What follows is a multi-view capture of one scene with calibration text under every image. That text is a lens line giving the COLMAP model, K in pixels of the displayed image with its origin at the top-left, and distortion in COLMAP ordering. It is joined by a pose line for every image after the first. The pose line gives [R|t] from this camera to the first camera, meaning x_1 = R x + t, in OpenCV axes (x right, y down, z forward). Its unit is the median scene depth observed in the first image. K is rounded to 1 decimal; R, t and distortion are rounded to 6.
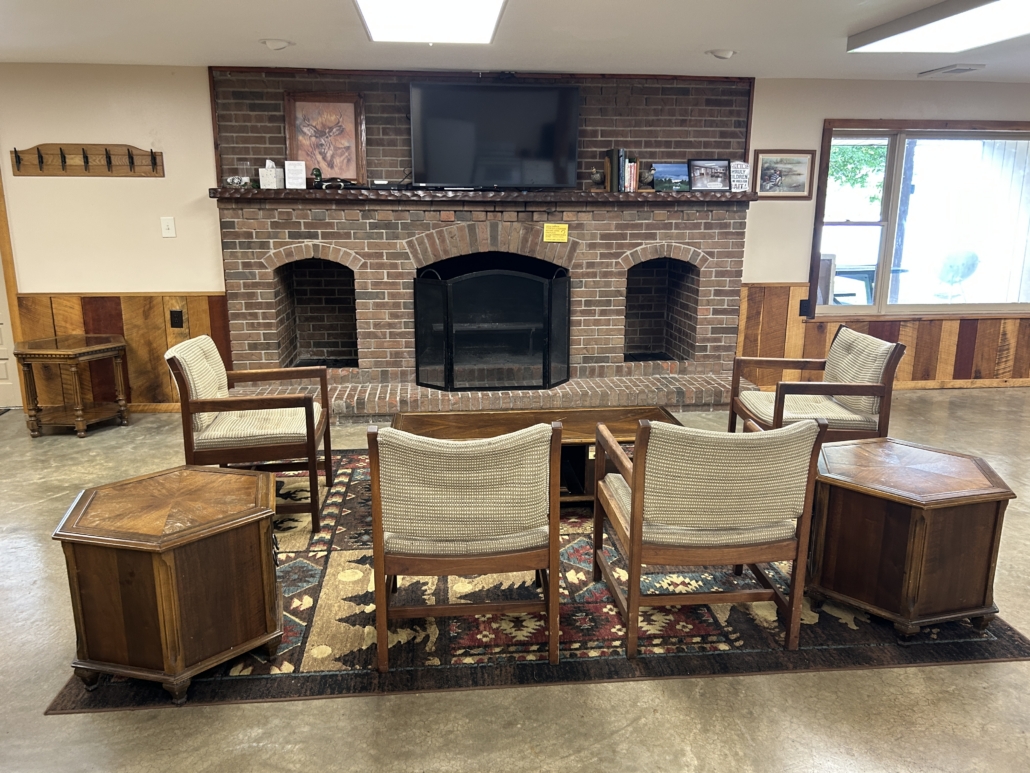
lens RADIAL K [[784.2, 0, 518.3], [0, 784.2, 387.0], [0, 0, 1]] dist [0.076622, -0.082470]
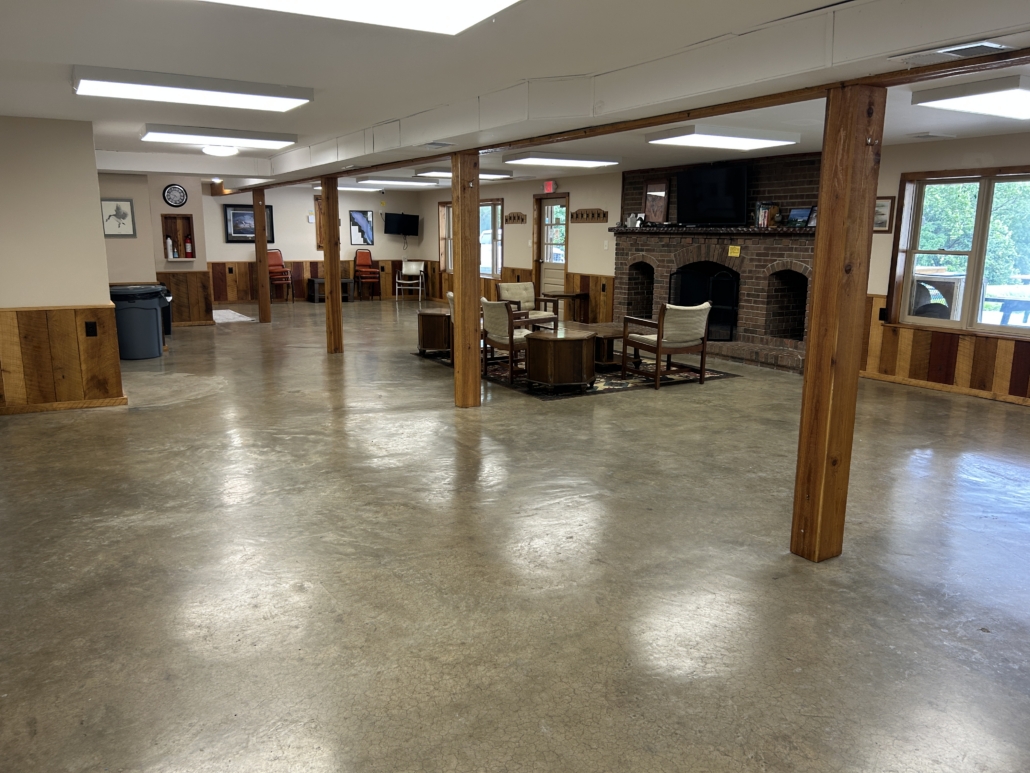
lens RADIAL K [[784.2, 0, 518.3], [0, 784.2, 387.0], [0, 0, 1]] dist [0.076622, -0.082470]
pose [[0.417873, 0.177562, -0.890985, 1.397319], [-0.219997, 0.971304, 0.090390, 0.034078], [0.881467, 0.158242, 0.444945, -0.111618]]
